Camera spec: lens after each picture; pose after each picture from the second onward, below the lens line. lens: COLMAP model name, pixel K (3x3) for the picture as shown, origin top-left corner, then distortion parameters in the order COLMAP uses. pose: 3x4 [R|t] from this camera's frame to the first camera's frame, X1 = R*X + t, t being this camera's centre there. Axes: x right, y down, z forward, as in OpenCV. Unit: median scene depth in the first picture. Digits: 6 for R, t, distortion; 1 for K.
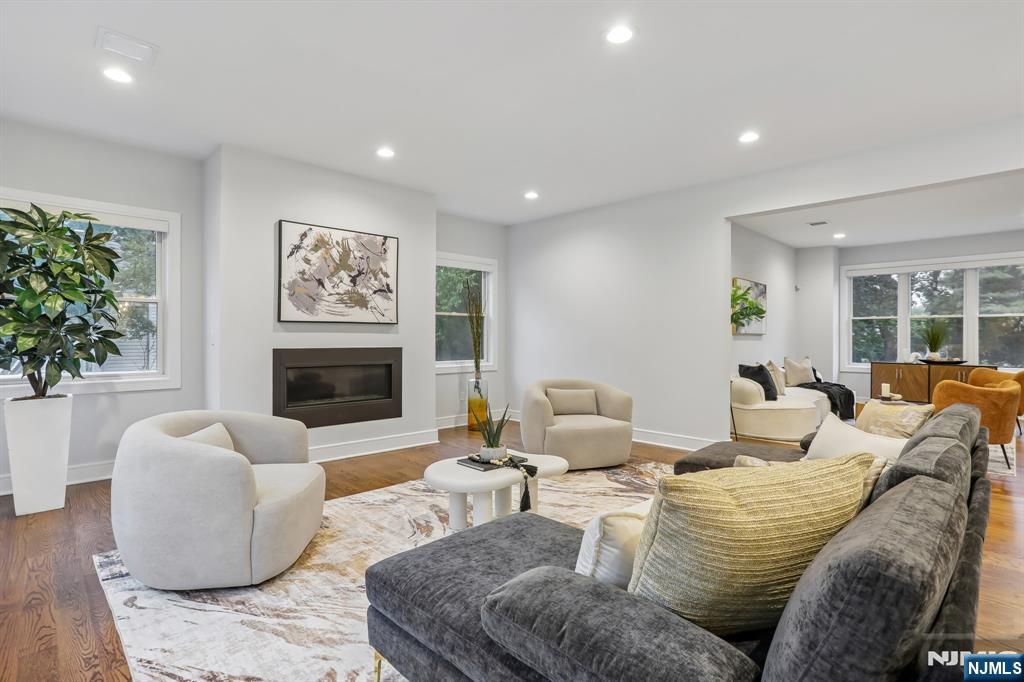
lens RADIAL K [[505.2, 0, 509.8], [0, 505.2, 343.0], [0, 0, 1]] dist [-0.001439, -0.000253]
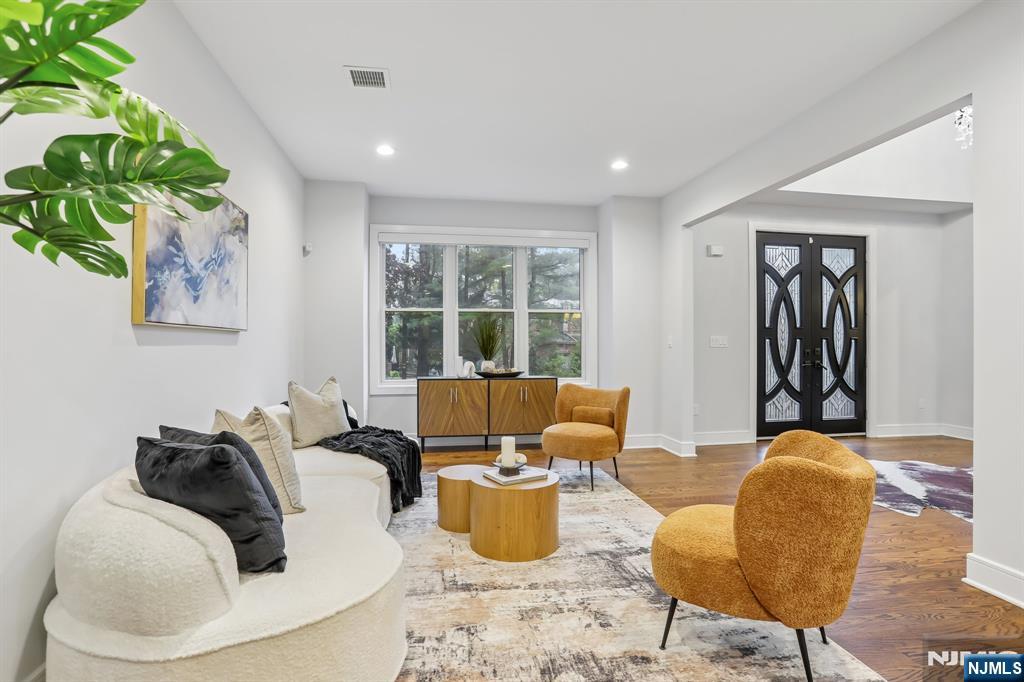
lens RADIAL K [[505.2, 0, 509.8], [0, 505.2, 343.0], [0, 0, 1]] dist [-0.001439, -0.000253]
pose [[0.590379, 0.000302, 0.807126, 0.294436], [0.005506, 0.999975, -0.004402, -0.003415], [-0.807107, 0.007042, 0.590363, 0.571012]]
